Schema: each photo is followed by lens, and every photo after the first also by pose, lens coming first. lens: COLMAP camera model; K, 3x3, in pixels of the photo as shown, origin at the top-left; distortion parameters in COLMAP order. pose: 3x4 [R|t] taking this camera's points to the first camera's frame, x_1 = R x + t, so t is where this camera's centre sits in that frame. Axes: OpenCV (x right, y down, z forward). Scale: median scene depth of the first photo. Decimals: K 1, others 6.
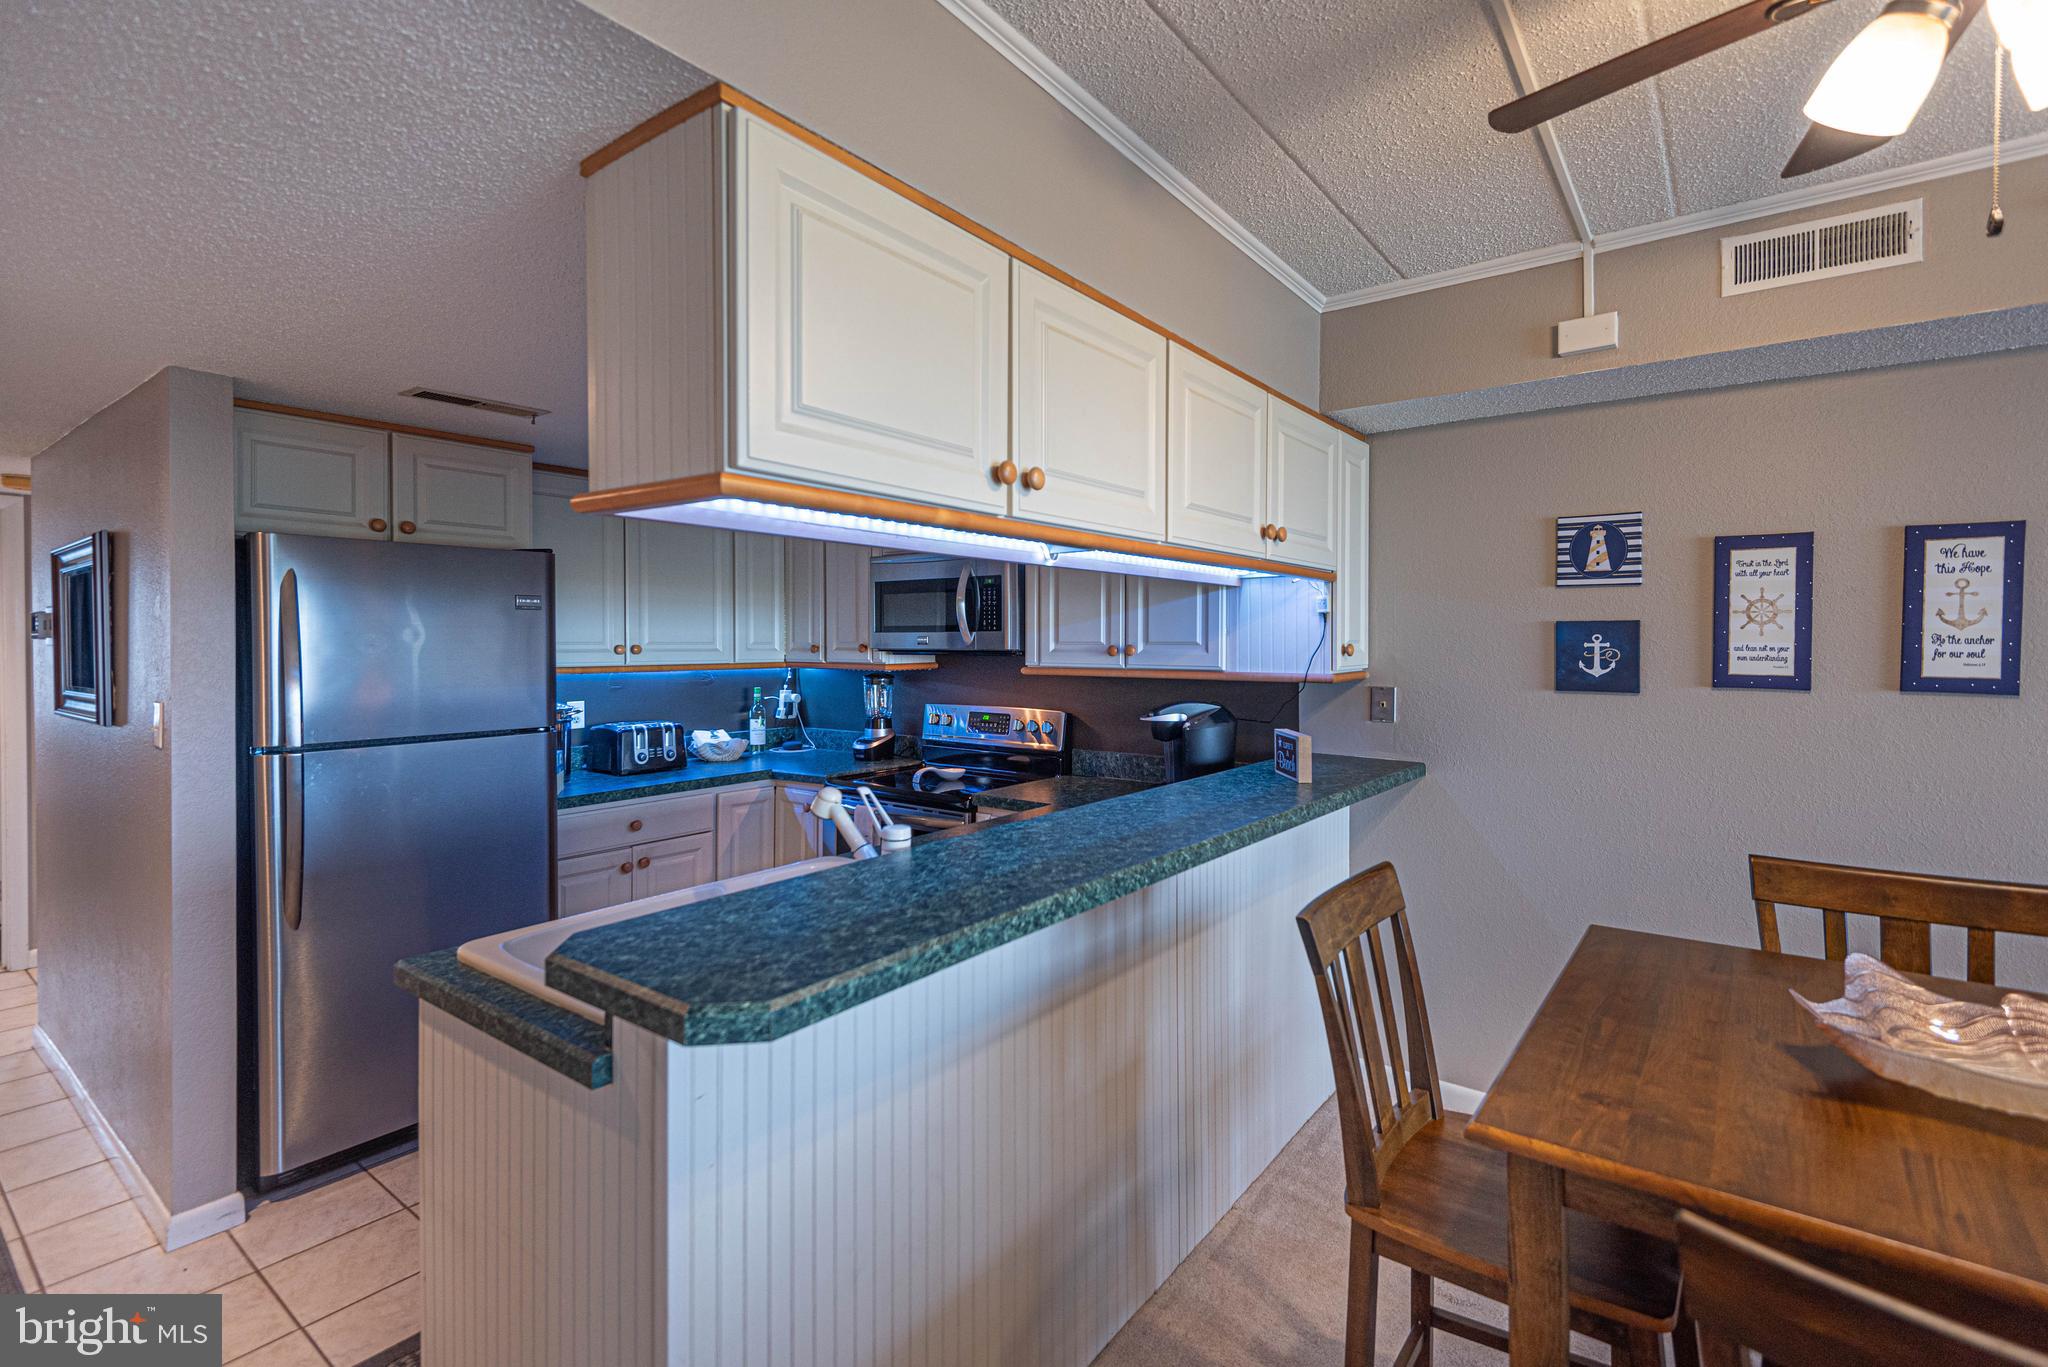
lens RADIAL K [[938.1, 0, 1064.0], [0, 938.1, 653.1], [0, 0, 1]] dist [0.037154, -0.014861]
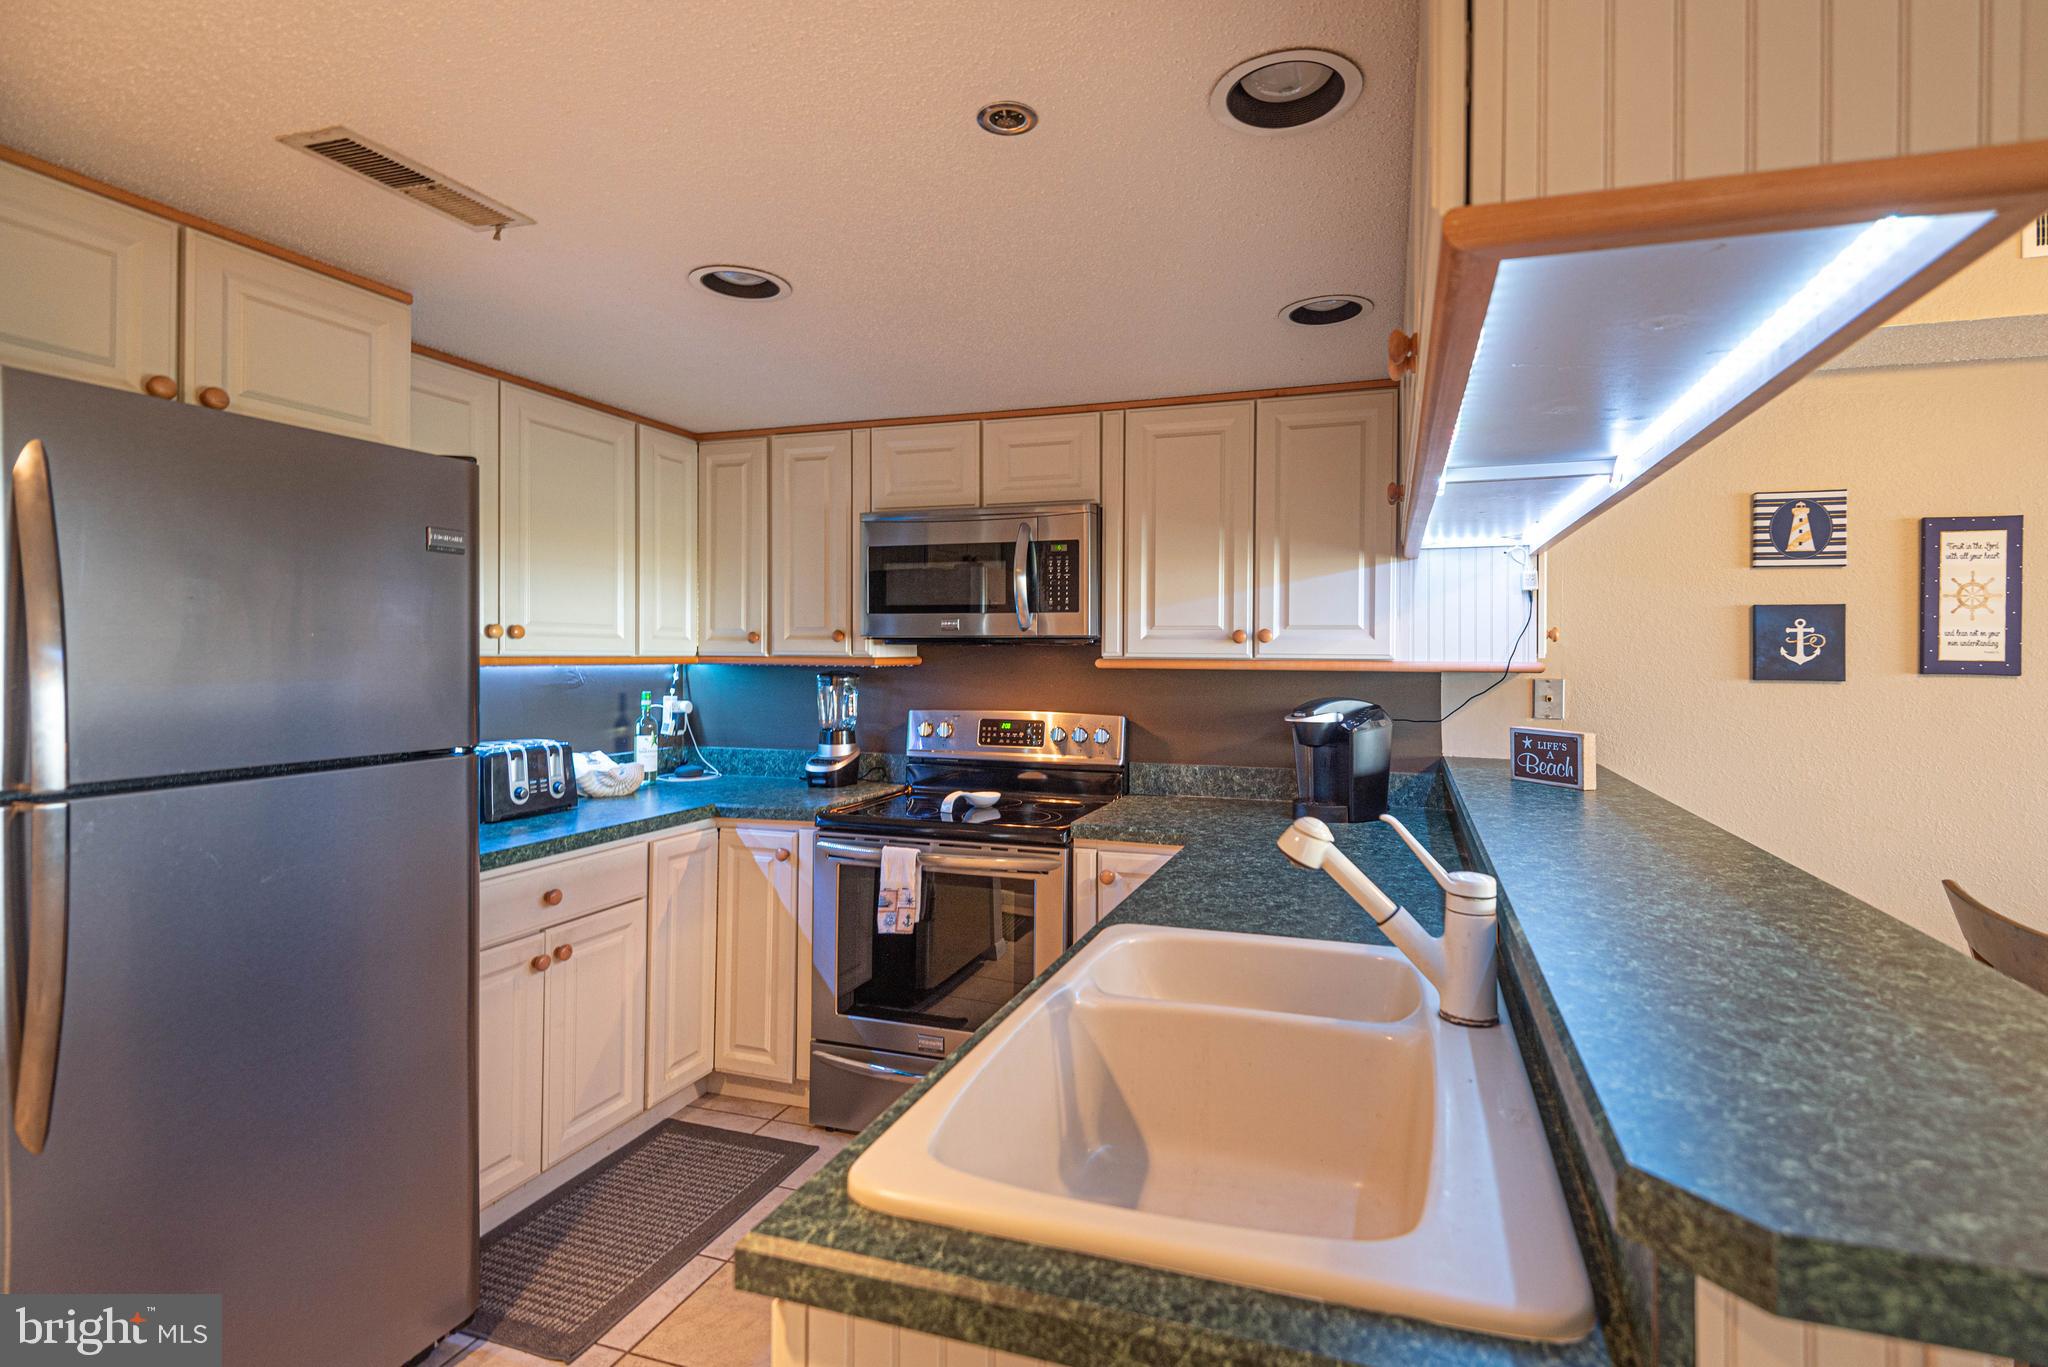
lens RADIAL K [[987.6, 0, 1086.7], [0, 987.6, 653.6], [0, 0, 1]] dist [0.039847, -0.020384]
pose [[0.948157, 0.006775, 0.317729, -0.415321], [-0.002159, 0.999887, -0.014877, 0.030299], [-0.317794, 0.013420, 0.948065, 0.291355]]
